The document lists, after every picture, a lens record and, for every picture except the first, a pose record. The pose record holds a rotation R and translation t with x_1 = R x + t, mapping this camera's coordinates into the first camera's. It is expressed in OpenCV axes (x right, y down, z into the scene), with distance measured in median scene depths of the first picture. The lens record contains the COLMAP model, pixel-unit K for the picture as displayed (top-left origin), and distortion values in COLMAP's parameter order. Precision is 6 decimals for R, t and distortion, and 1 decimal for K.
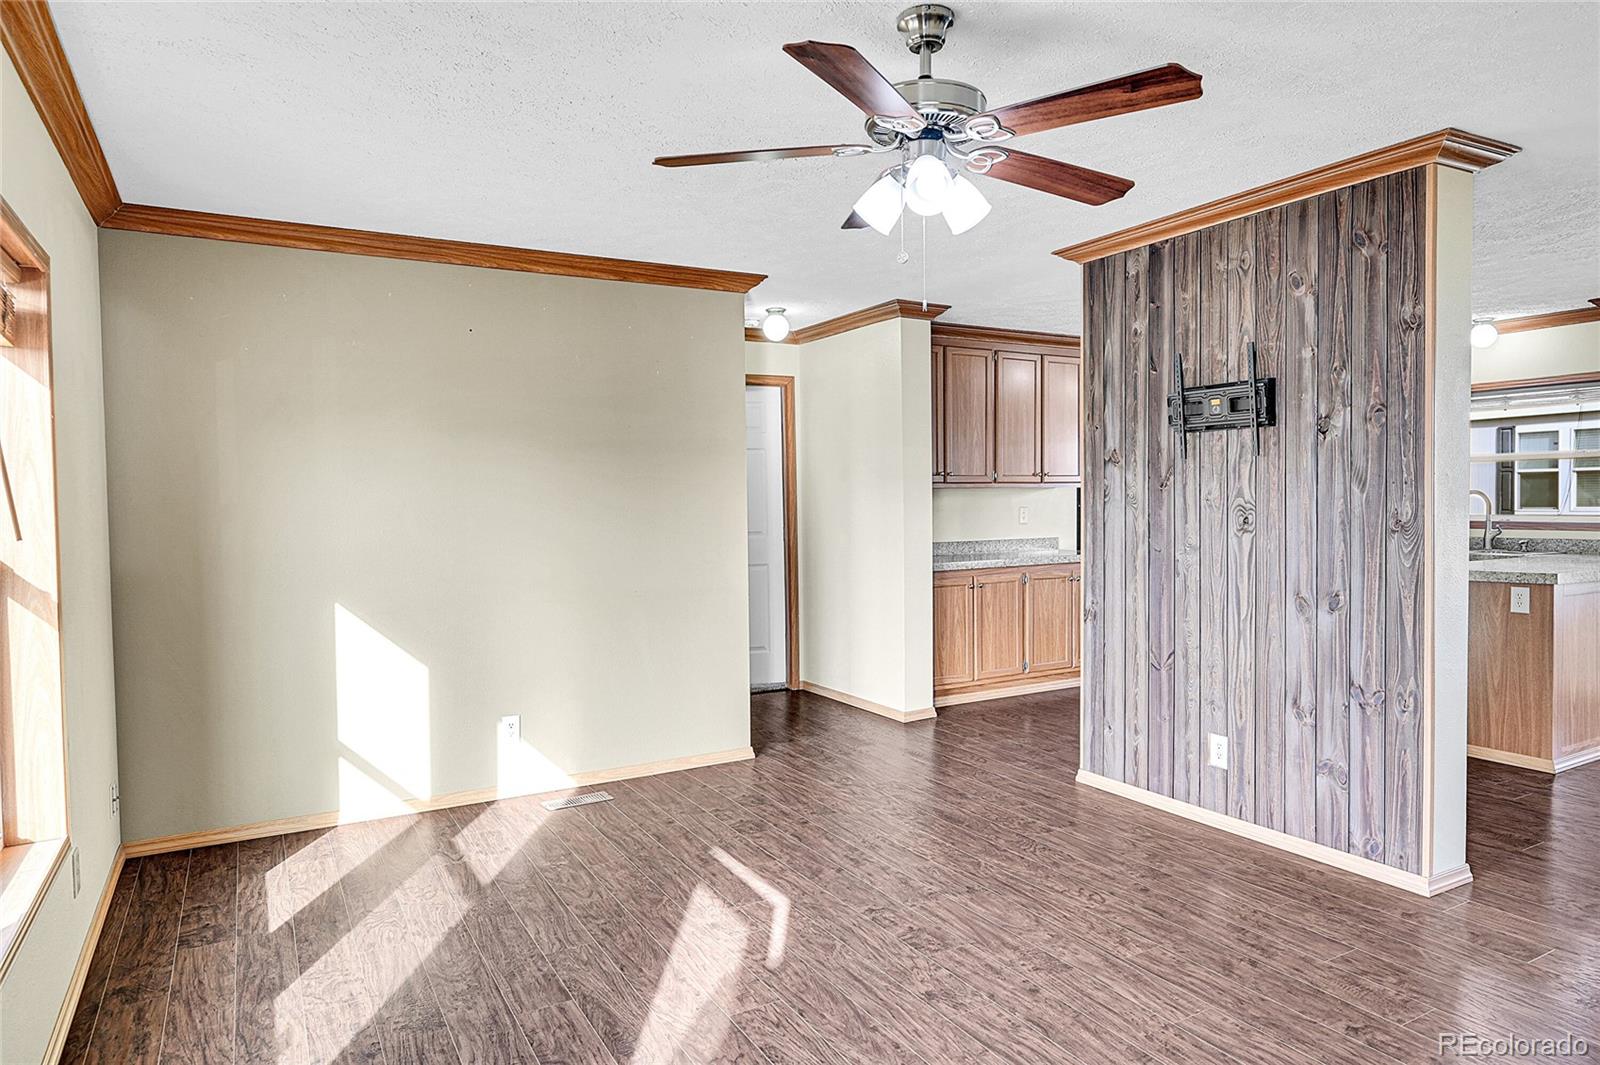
lens RADIAL K [[985.6, 0, 797.6], [0, 985.6, 537.0], [0, 0, 1]] dist [0.006868, -0.000131]
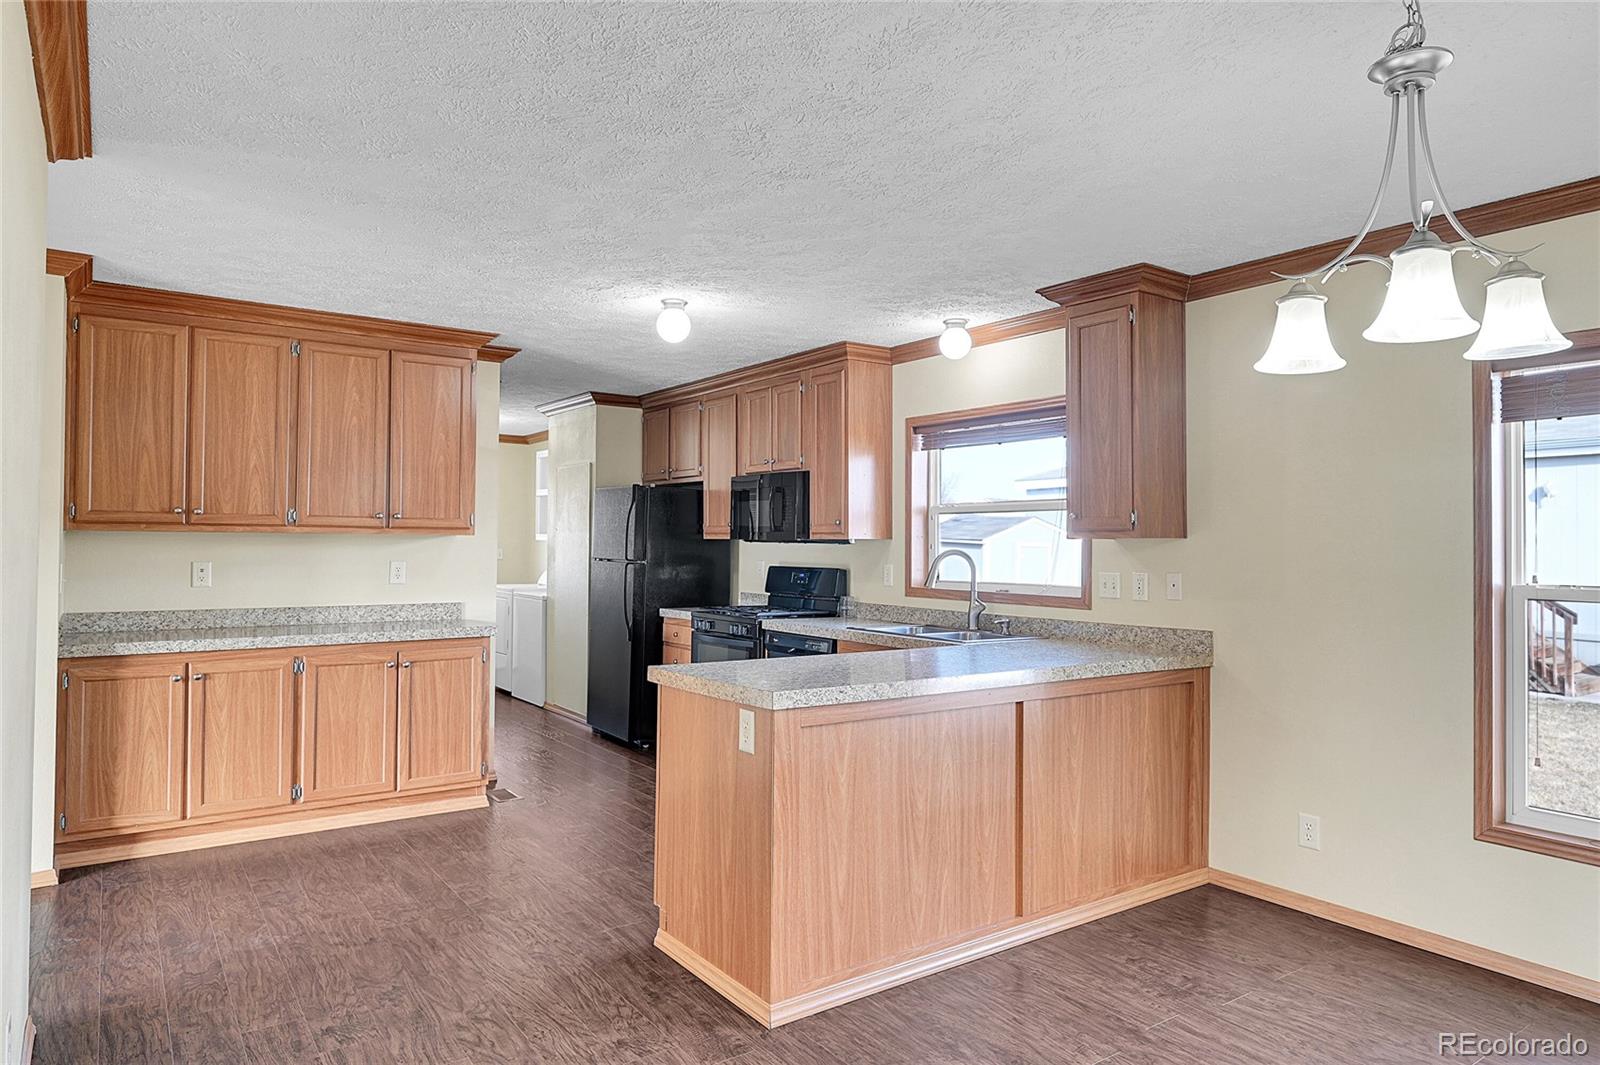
lens RADIAL K [[985.6, 0, 802.0], [0, 985.6, 528.3], [0, 0, 1]] dist [0.006868, -0.000131]
pose [[0.995828, 0.022174, 0.088511, 0.534066], [-0.017380, 0.998359, -0.054566, -0.022440], [-0.089576, 0.052800, 0.994579, 0.284694]]
